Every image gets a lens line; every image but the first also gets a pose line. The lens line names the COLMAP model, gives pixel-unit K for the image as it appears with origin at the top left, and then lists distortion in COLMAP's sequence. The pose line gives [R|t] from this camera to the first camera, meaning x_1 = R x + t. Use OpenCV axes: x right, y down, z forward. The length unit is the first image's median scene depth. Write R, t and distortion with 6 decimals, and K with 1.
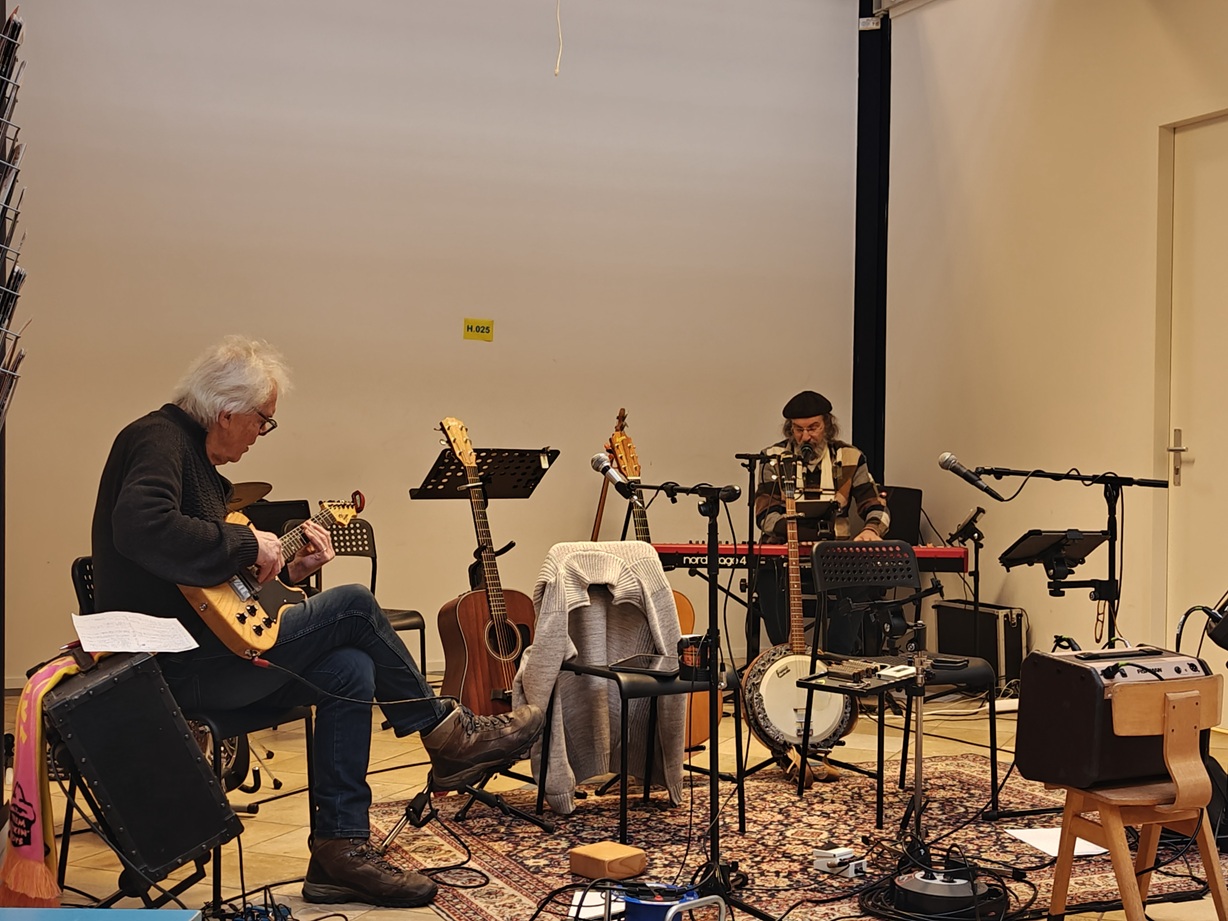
lens RADIAL K [[1640.2, 0, 613.1], [0, 1640.2, 495.4], [0, 0, 1]] dist [0.071950, -0.587487]
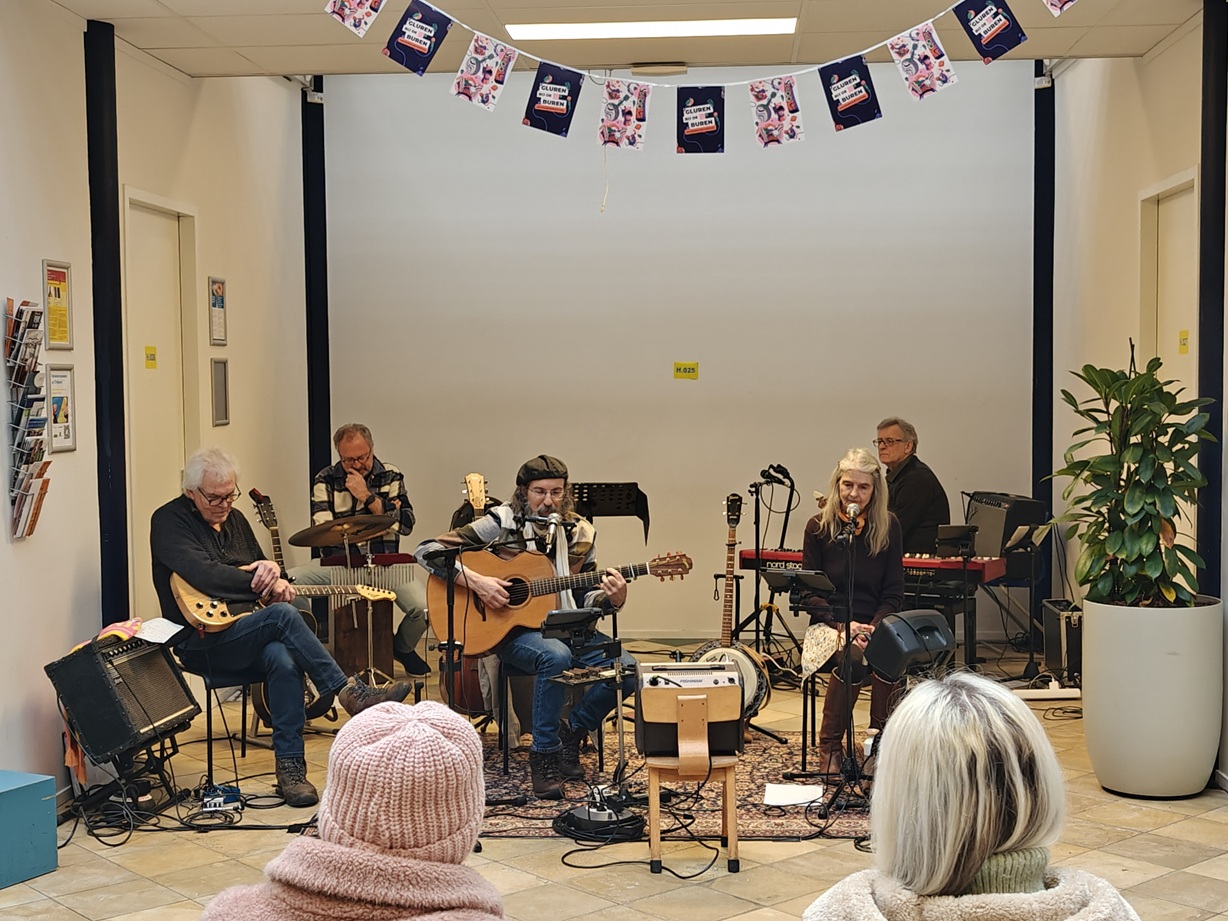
lens RADIAL K [[1640.2, 0, 613.1], [0, 1640.2, 495.4], [0, 0, 1]] dist [0.071950, -0.587487]
pose [[0.906181, 0.007164, -0.422830, 0.406149], [0.011825, 0.999036, 0.042270, -0.058852], [0.422725, -0.043304, 0.905223, -0.181088]]
